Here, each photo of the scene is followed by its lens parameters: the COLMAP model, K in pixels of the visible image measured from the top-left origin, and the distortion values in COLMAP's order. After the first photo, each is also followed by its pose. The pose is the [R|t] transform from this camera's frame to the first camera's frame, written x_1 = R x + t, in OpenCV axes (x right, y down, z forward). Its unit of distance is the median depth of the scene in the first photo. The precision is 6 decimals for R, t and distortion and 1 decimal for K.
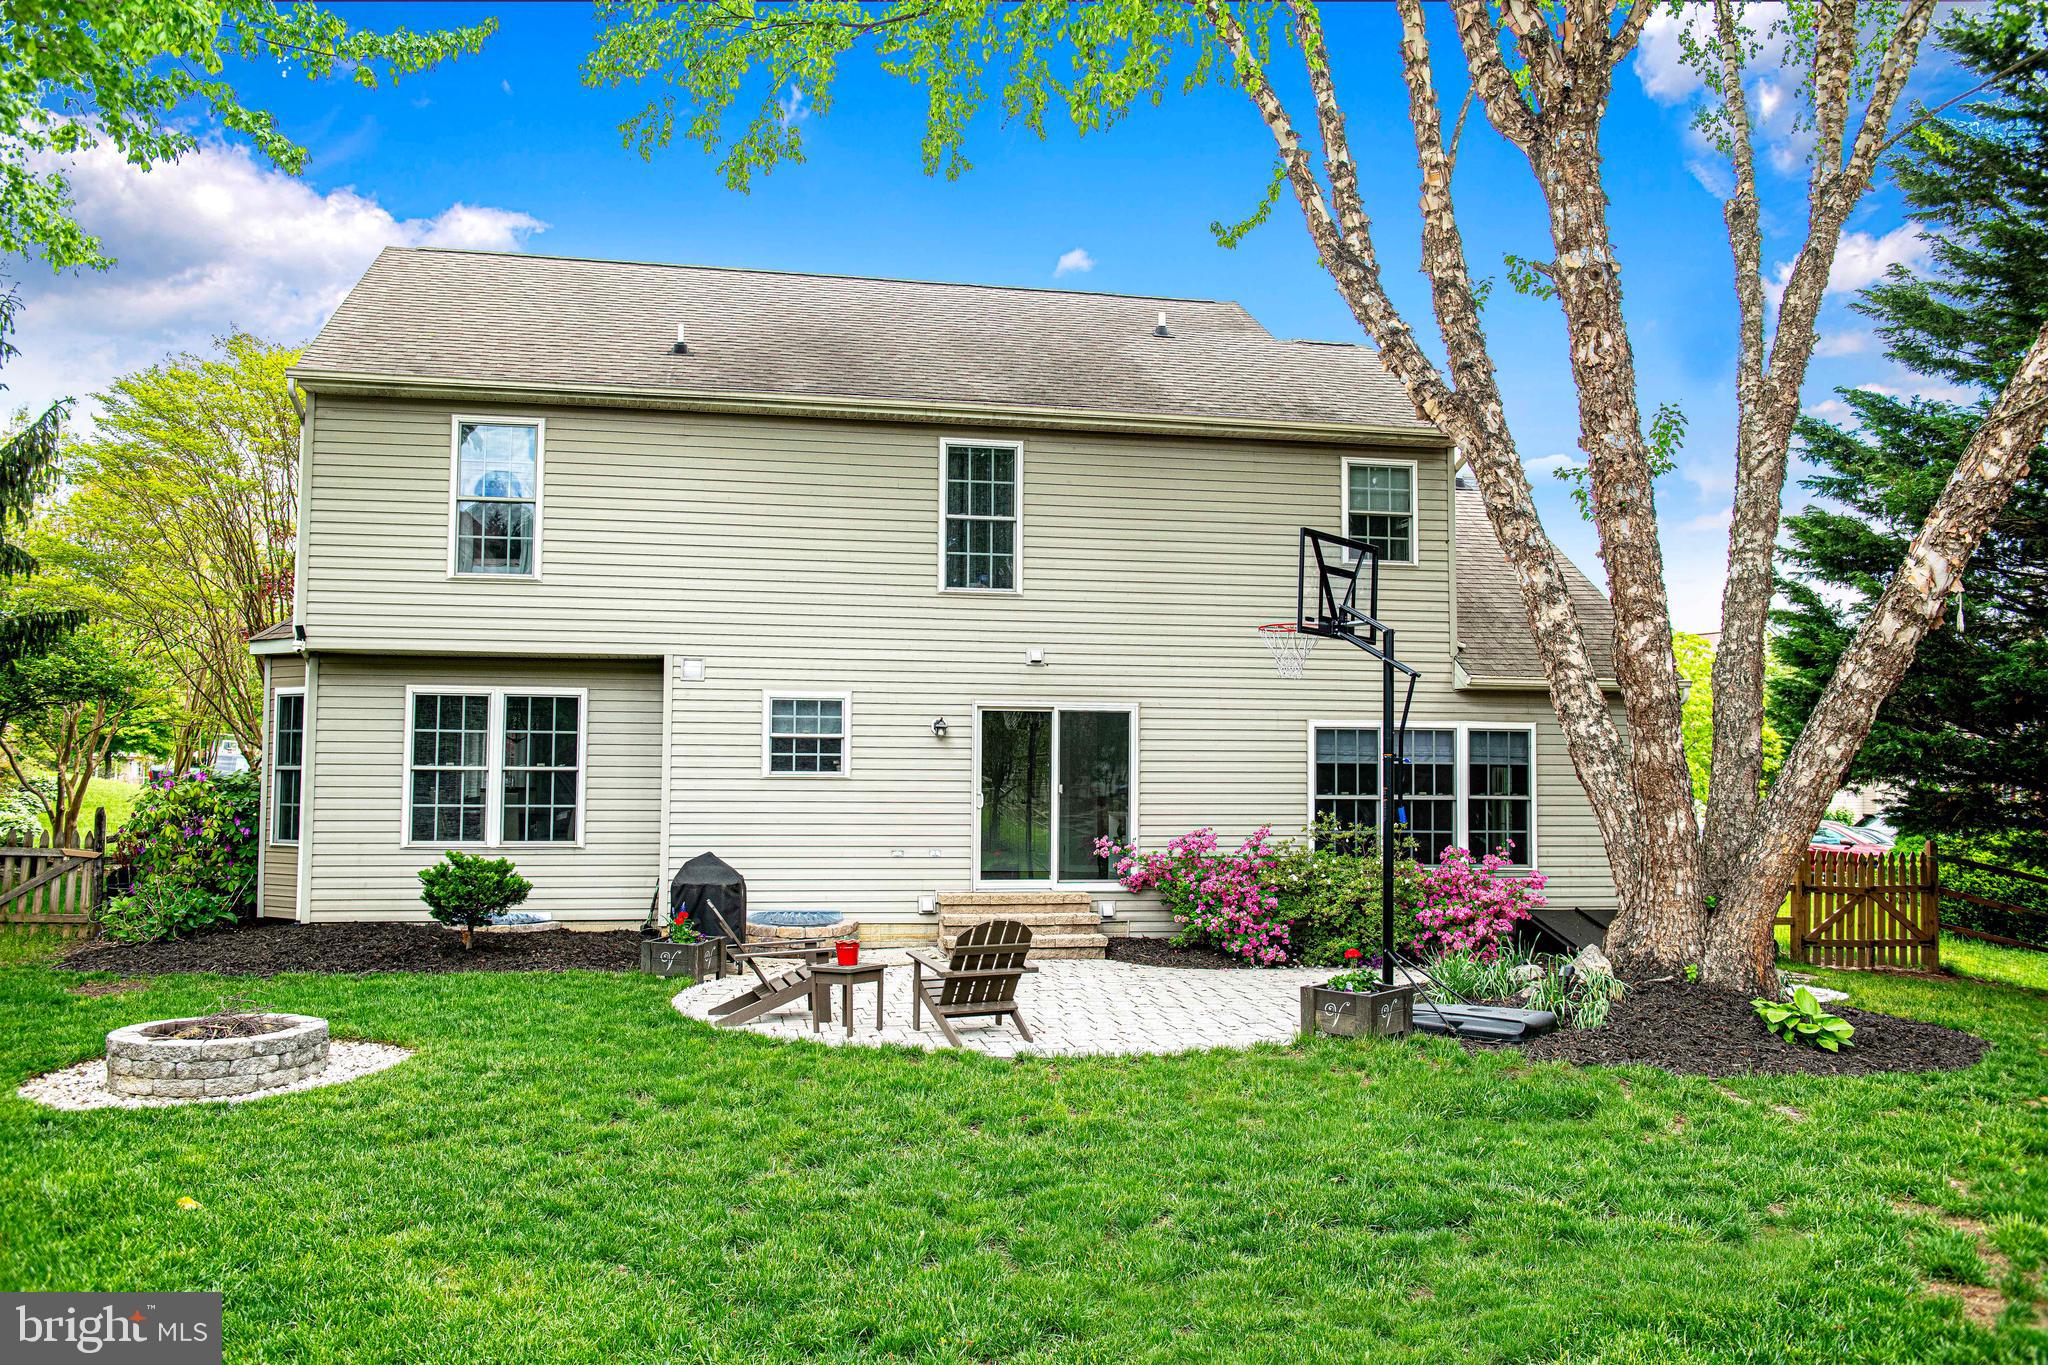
lens RADIAL K [[1738.5, 0, 1024.0], [0, 1738.5, 682.5], [0, 0, 1]] dist [0.002134, 0.003956]
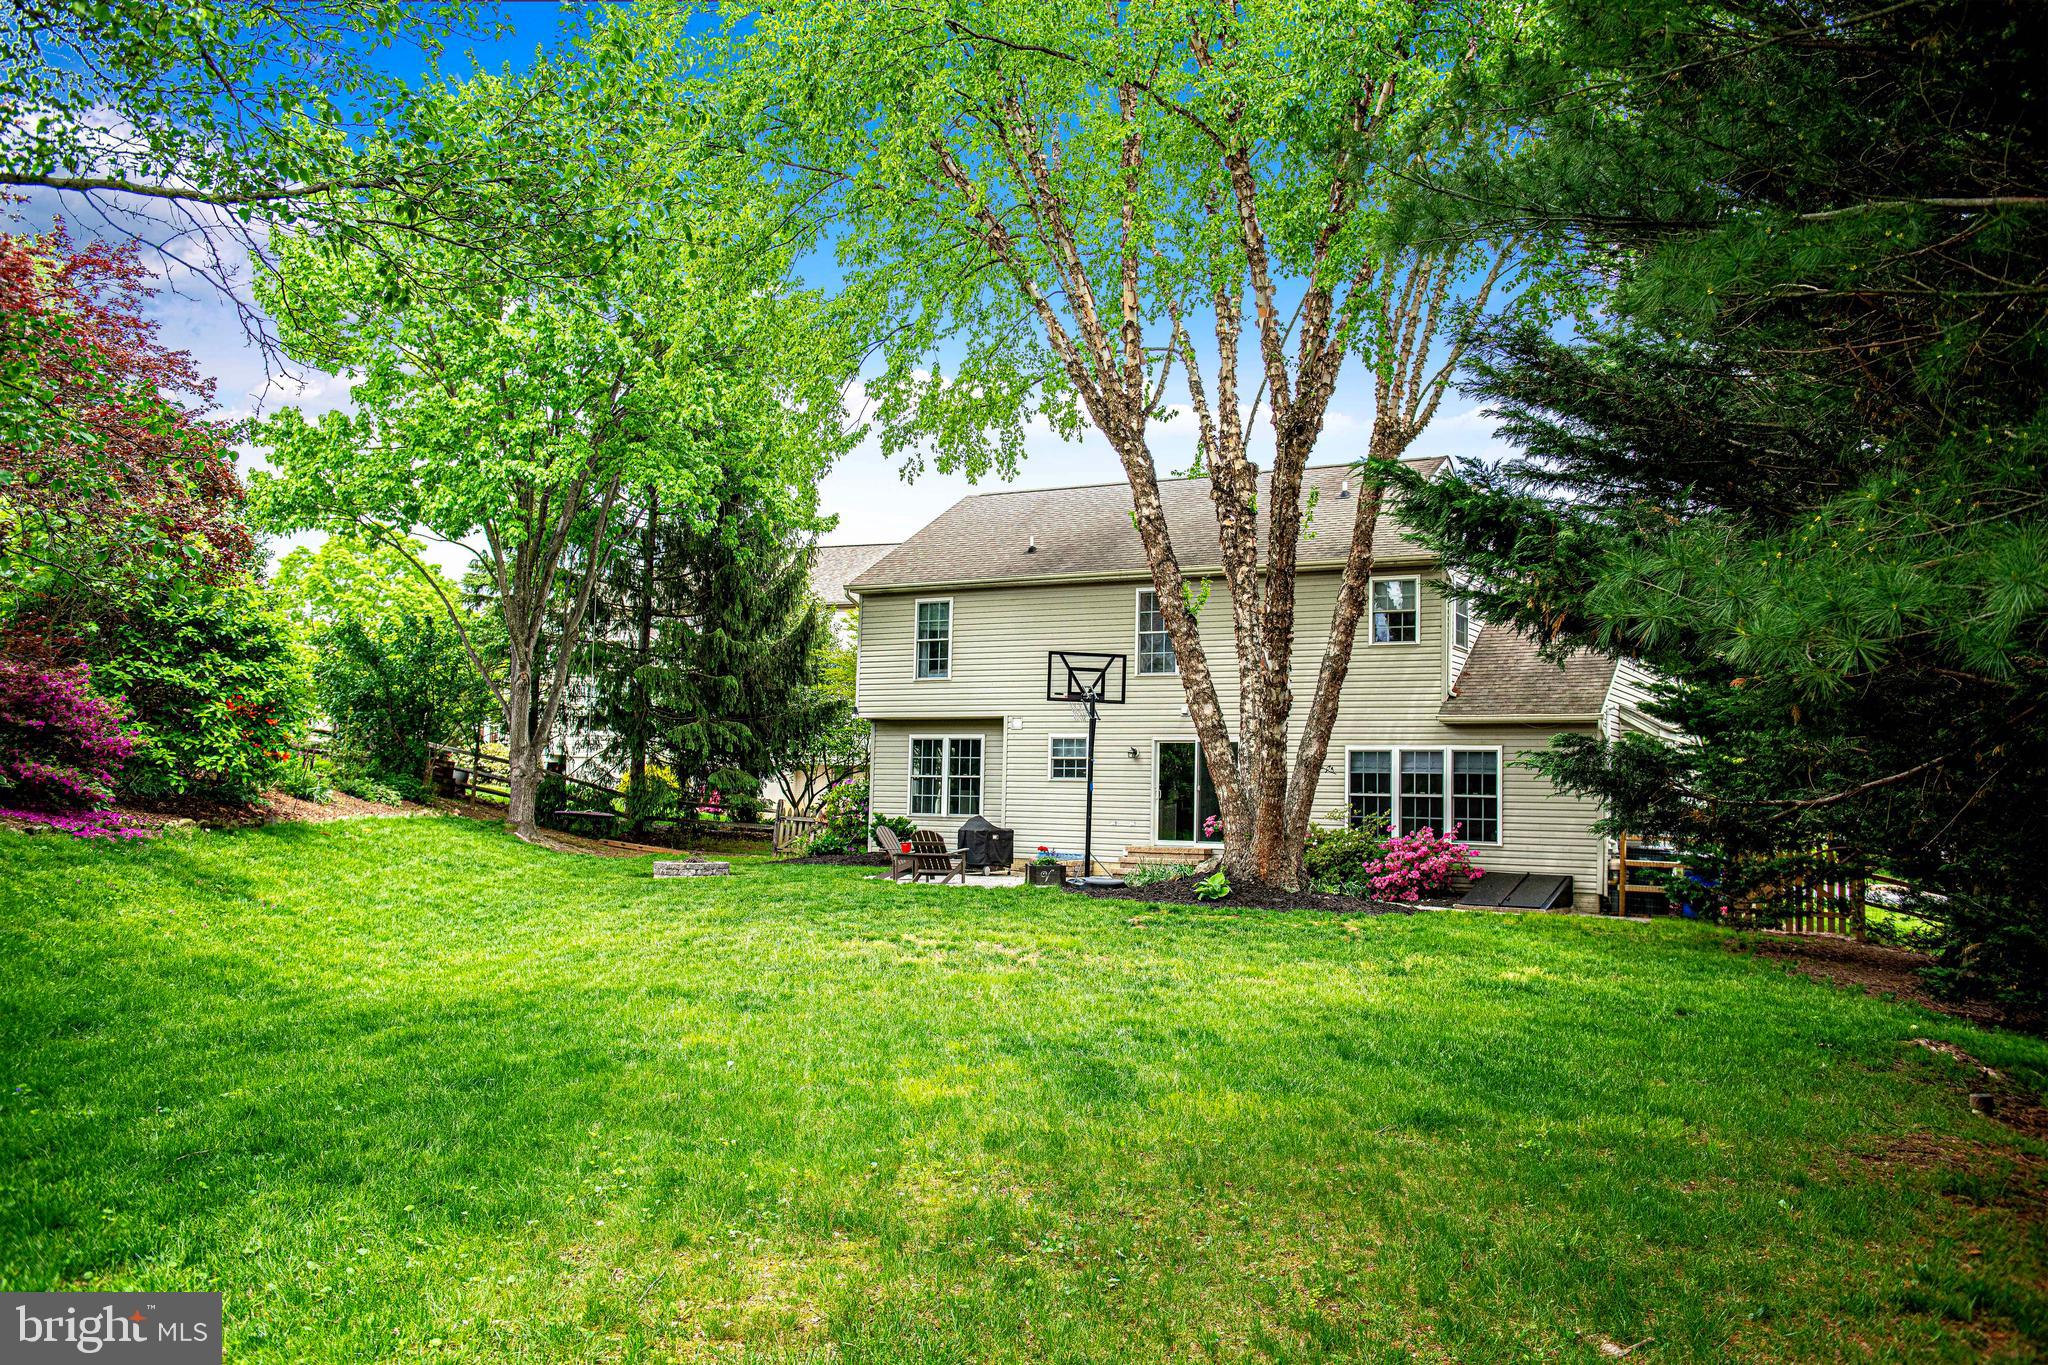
lens RADIAL K [[1684.4, 0, 1024.0], [0, 1684.4, 682.5], [0, 0, 1]] dist [-0.006662, -0.010134]
pose [[0.749632, -0.039292, -0.660687, 1.011934], [0.020932, 0.999144, -0.035671, 0.013341], [0.661524, 0.012910, 0.749813, -0.361178]]
